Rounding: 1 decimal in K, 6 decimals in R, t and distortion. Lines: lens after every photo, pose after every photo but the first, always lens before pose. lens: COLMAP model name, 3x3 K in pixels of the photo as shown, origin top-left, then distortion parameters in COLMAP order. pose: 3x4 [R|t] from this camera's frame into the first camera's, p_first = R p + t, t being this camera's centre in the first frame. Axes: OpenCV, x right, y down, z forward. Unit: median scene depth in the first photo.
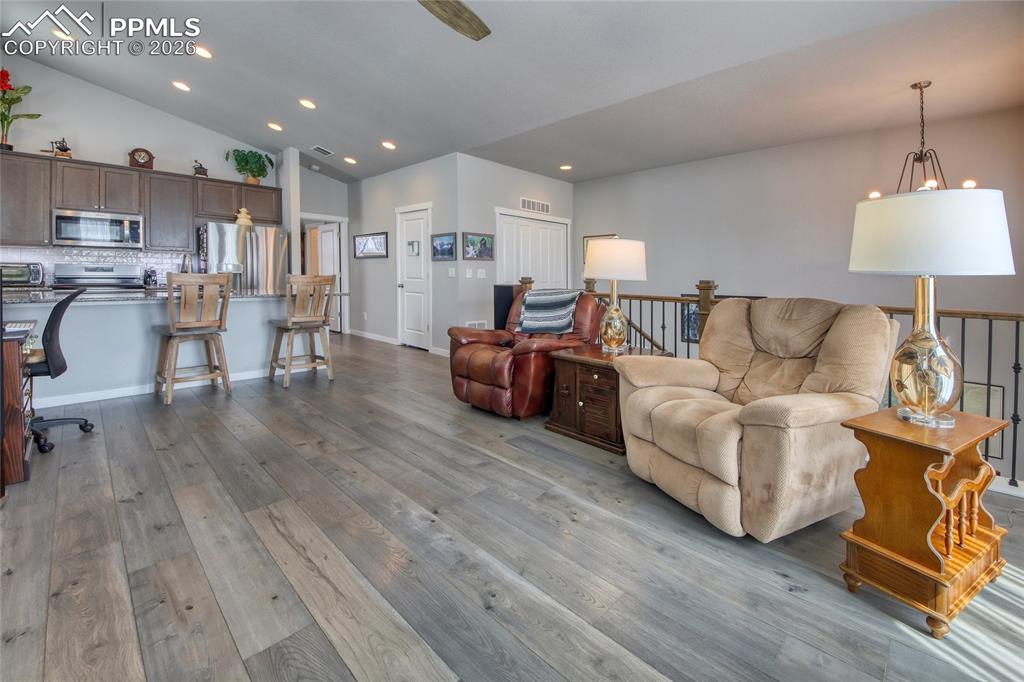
lens RADIAL K [[402.4, 0, 515.8], [0, 402.4, 299.3], [0, 0, 1]] dist [-0.001464, -0.000448]
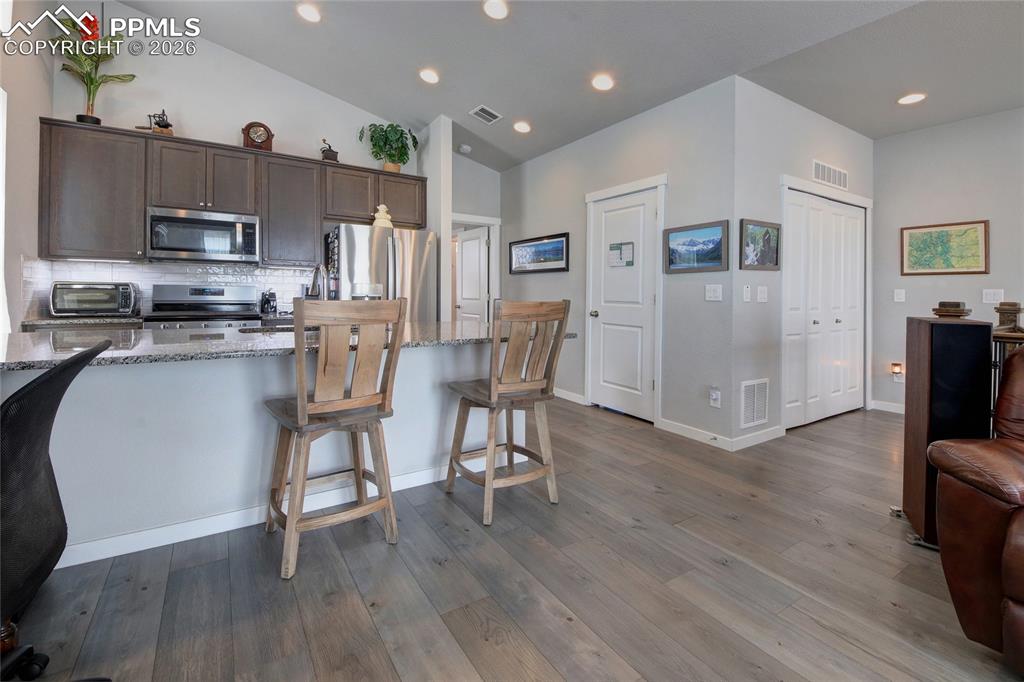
lens RADIAL K [[462.6, 0, 511.9], [0, 462.6, 306.5], [0, 0, 1]] dist [0.040888, -0.000017]
pose [[0.966809, -0.004081, -0.255468, -0.258646], [-0.005168, 0.999356, -0.035523, -0.021489], [0.255448, 0.035664, 0.966165, 0.287282]]
